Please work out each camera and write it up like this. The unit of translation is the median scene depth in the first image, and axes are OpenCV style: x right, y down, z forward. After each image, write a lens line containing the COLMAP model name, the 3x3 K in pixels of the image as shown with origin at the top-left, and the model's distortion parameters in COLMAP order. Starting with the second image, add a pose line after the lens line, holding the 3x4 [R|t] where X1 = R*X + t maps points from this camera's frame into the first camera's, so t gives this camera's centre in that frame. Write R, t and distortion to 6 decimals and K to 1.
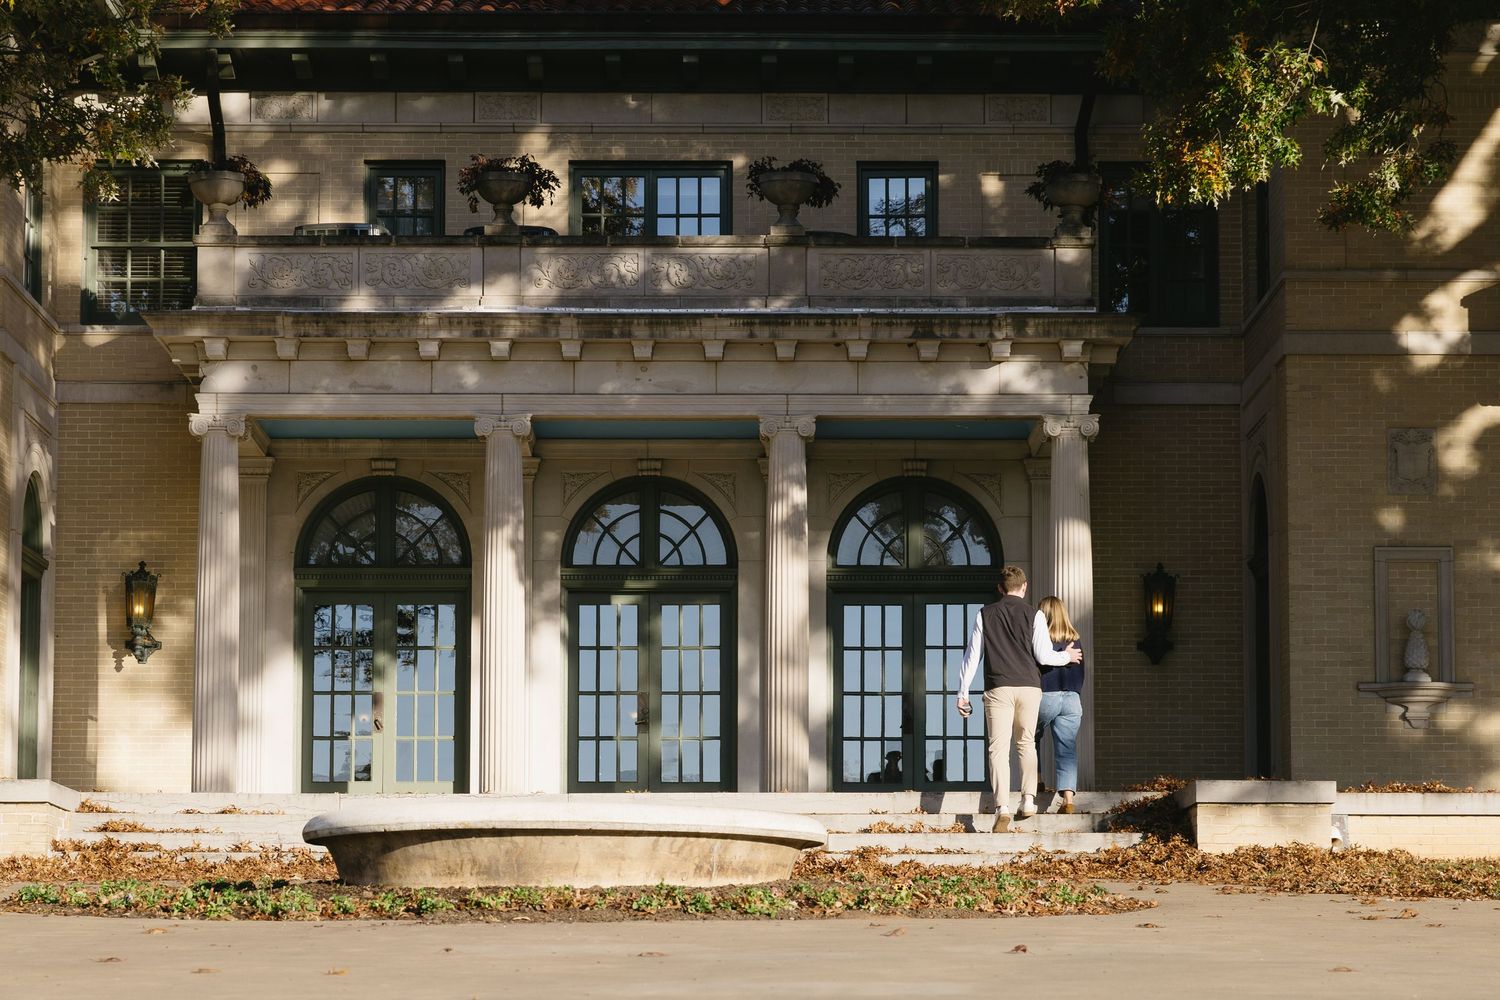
lens RADIAL K [[3796.0, 0, 752.6], [0, 3796.0, 662.8], [0, 0, 1]] dist [0.006824, -0.211577]
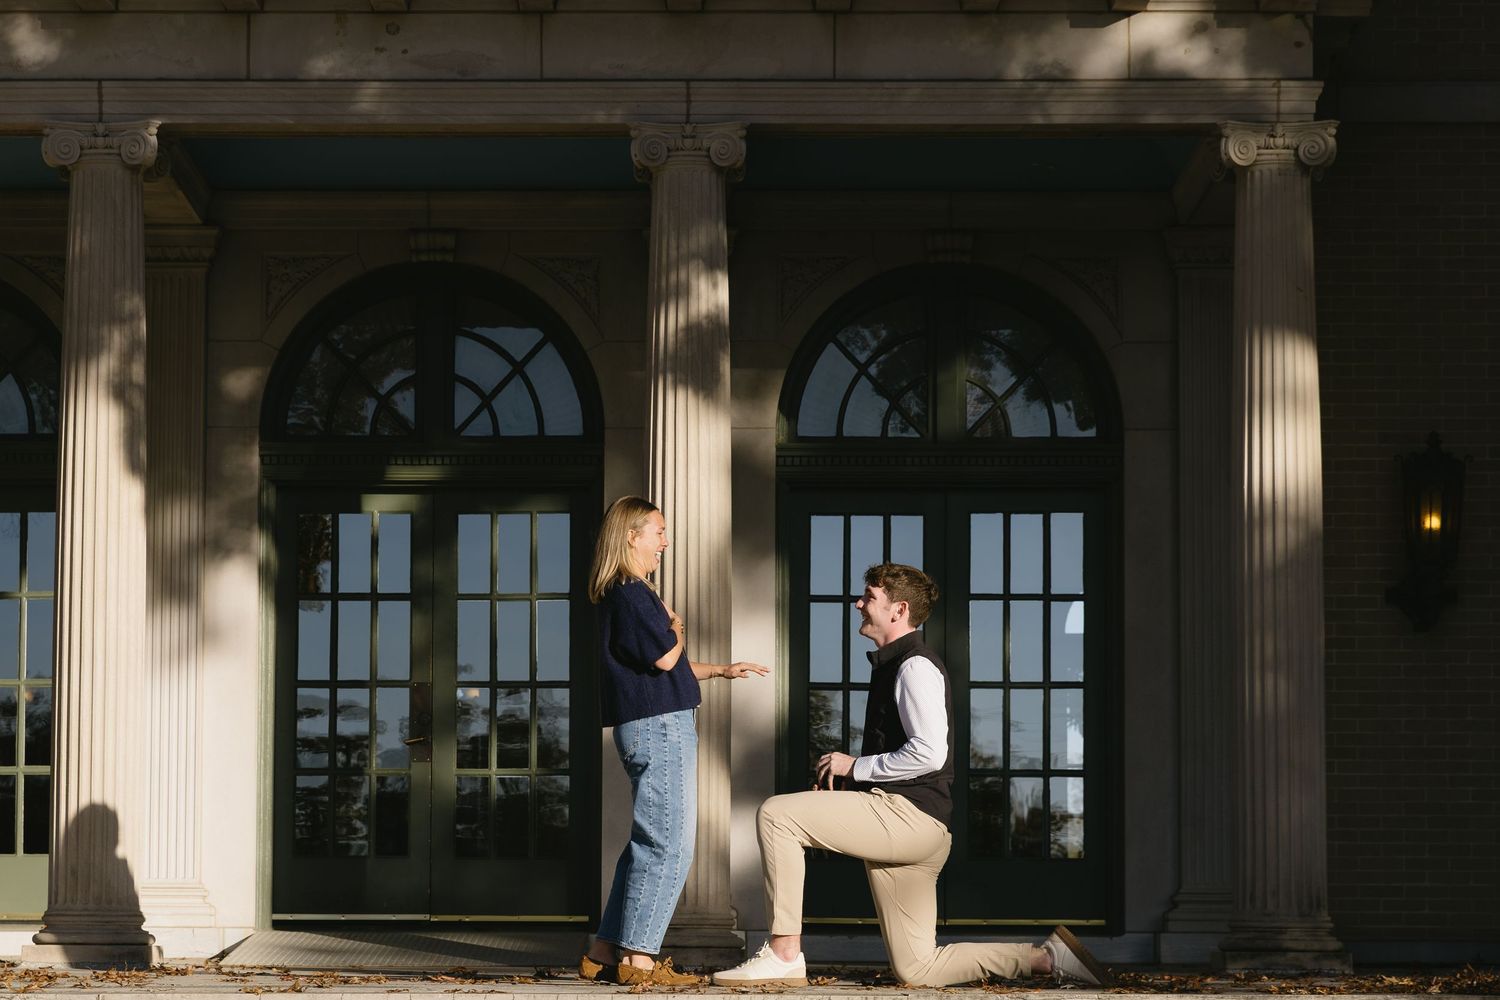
lens RADIAL K [[4184.1, 0, 607.0], [0, 4184.1, 628.4], [0, 0, 1]] dist [0.052167, -0.852887]
pose [[0.999427, 0.002400, -0.033771, 0.016927], [-0.001845, 0.999863, 0.016454, -0.009738], [0.033806, -0.016383, 0.999294, 0.465647]]
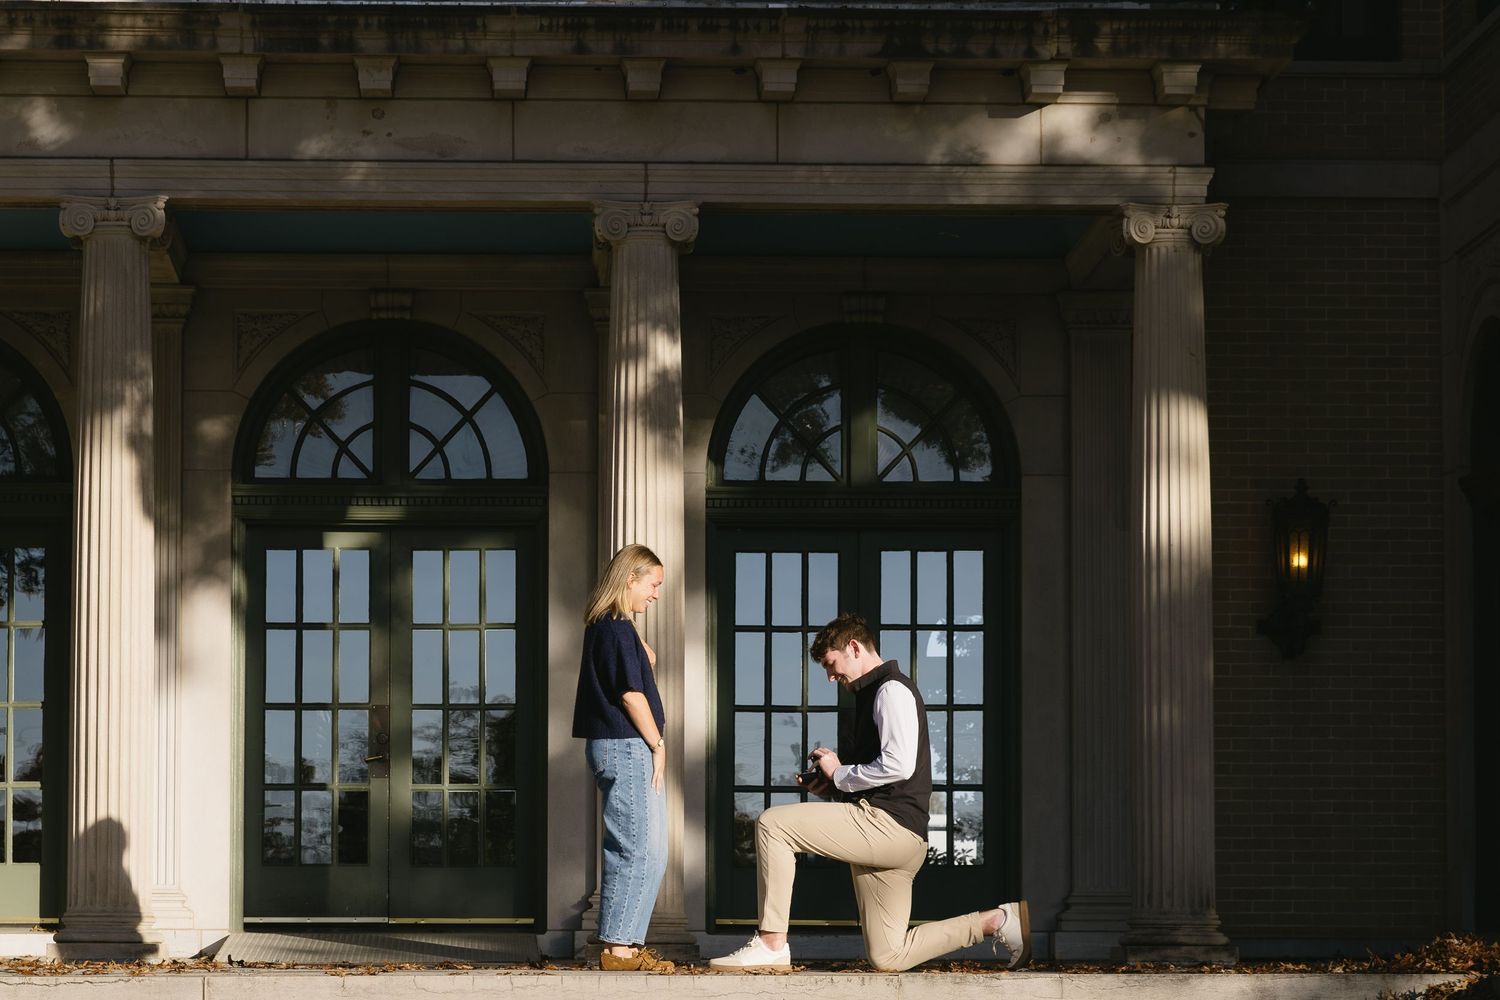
lens RADIAL K [[4257.7, 0, 633.4], [0, 4257.7, 728.2], [0, 0, 1]] dist [0.038307, -0.534922]
pose [[0.999695, 0.002868, 0.024526, -0.007126], [-0.003755, 0.999338, 0.036195, -0.012772], [-0.024406, -0.036276, 0.999044, 0.396562]]
